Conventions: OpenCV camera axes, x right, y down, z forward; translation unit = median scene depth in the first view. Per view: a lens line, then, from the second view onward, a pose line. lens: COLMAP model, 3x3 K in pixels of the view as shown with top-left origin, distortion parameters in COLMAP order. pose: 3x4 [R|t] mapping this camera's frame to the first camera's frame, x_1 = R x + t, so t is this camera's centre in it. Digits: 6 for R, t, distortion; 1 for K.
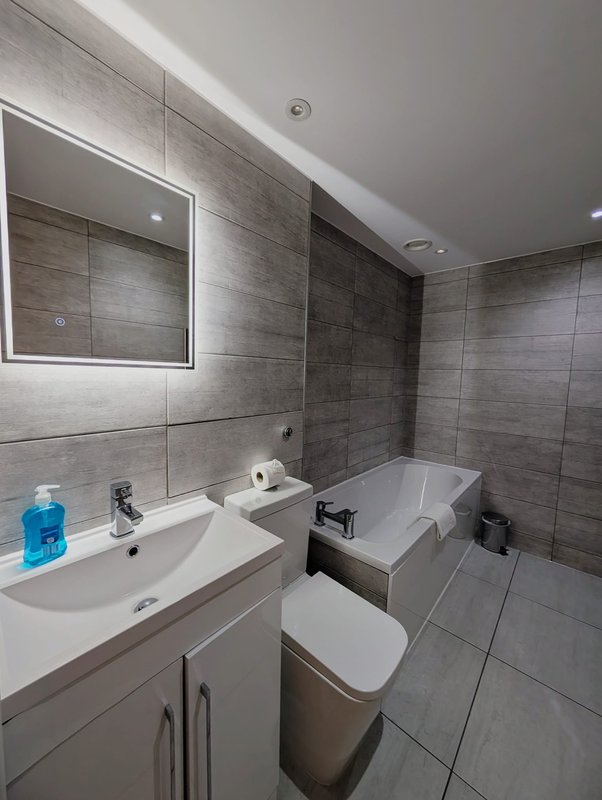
lens RADIAL K [[303.9, 0, 302.4], [0, 303.9, 400.1], [0, 0, 1]] dist [0.000080, 0.000556]
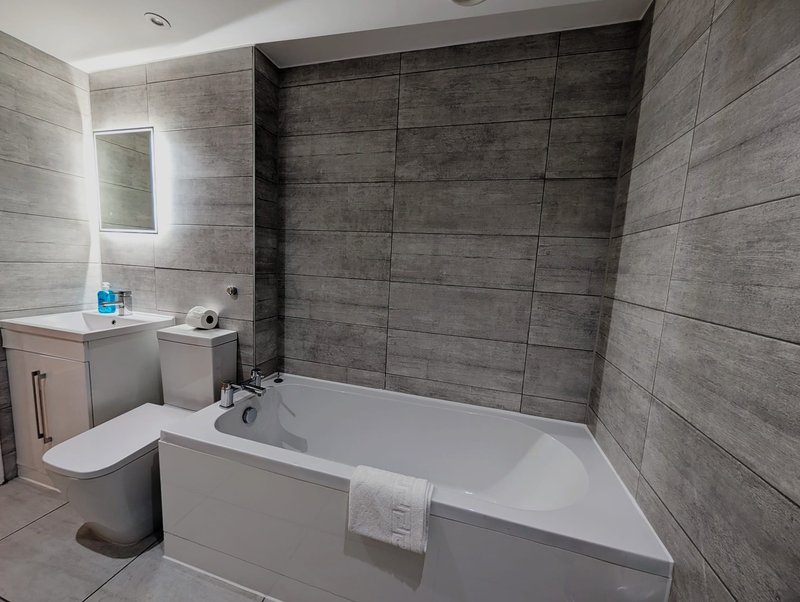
lens RADIAL K [[303.9, 0, 397.9], [0, 303.9, 300.4], [0, 0, 1]] dist [0.000080, 0.000556]
pose [[0.436343, 0.106594, -0.893444, 1.192710], [-0.120792, 0.990909, 0.059230, -0.000729], [0.891635, 0.082077, 0.445252, 1.014580]]
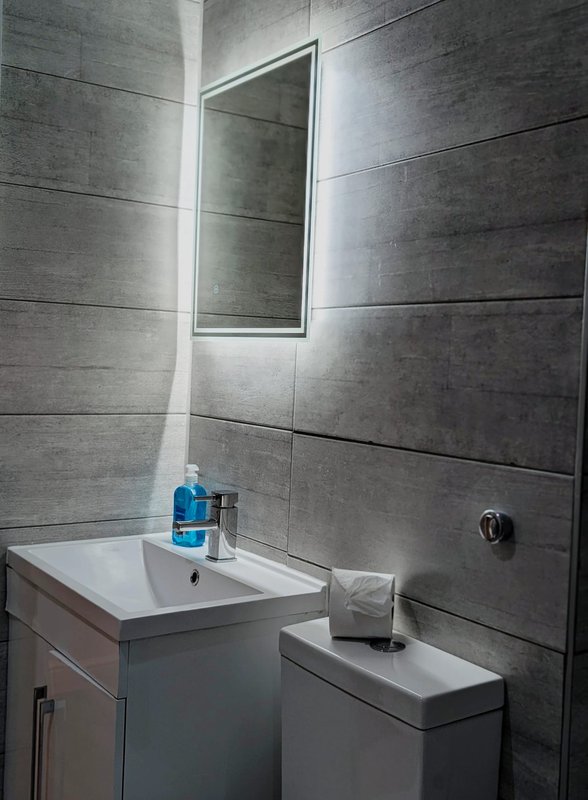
lens RADIAL K [[873.8, 0, 294.7], [0, 873.8, 387.8], [0, 0, 1]] dist [0.013900, 0.000000]
pose [[-0.235780, -0.004445, -0.971796, 0.857331], [-0.131170, 0.990984, 0.027292, -0.034303], [0.962913, 0.133905, -0.234237, 0.958809]]
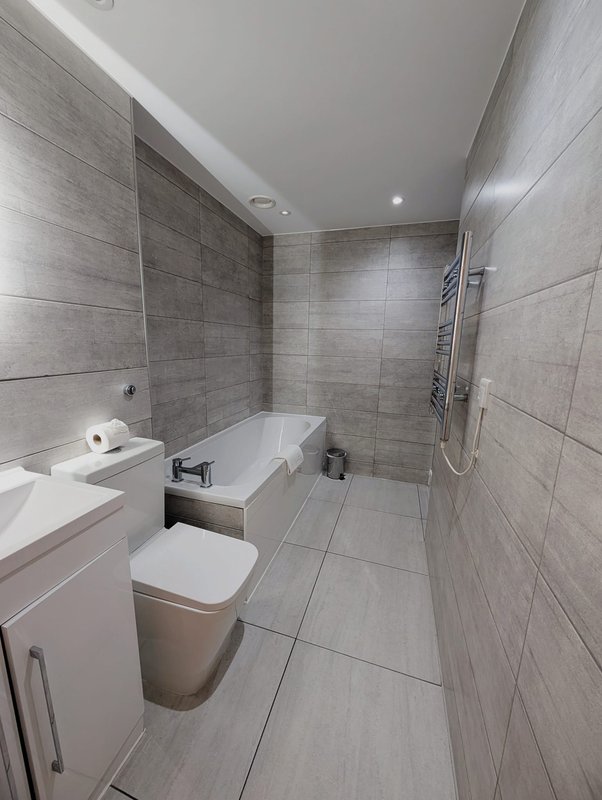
lens RADIAL K [[303.9, 0, 302.4], [0, 303.9, 399.9], [0, 0, 1]] dist [0.000080, 0.000556]
pose [[0.911842, -0.081569, 0.402357, 0.054117], [0.035730, 0.992112, 0.120155, 0.040807], [-0.408984, -0.095187, 0.907564, -0.056703]]
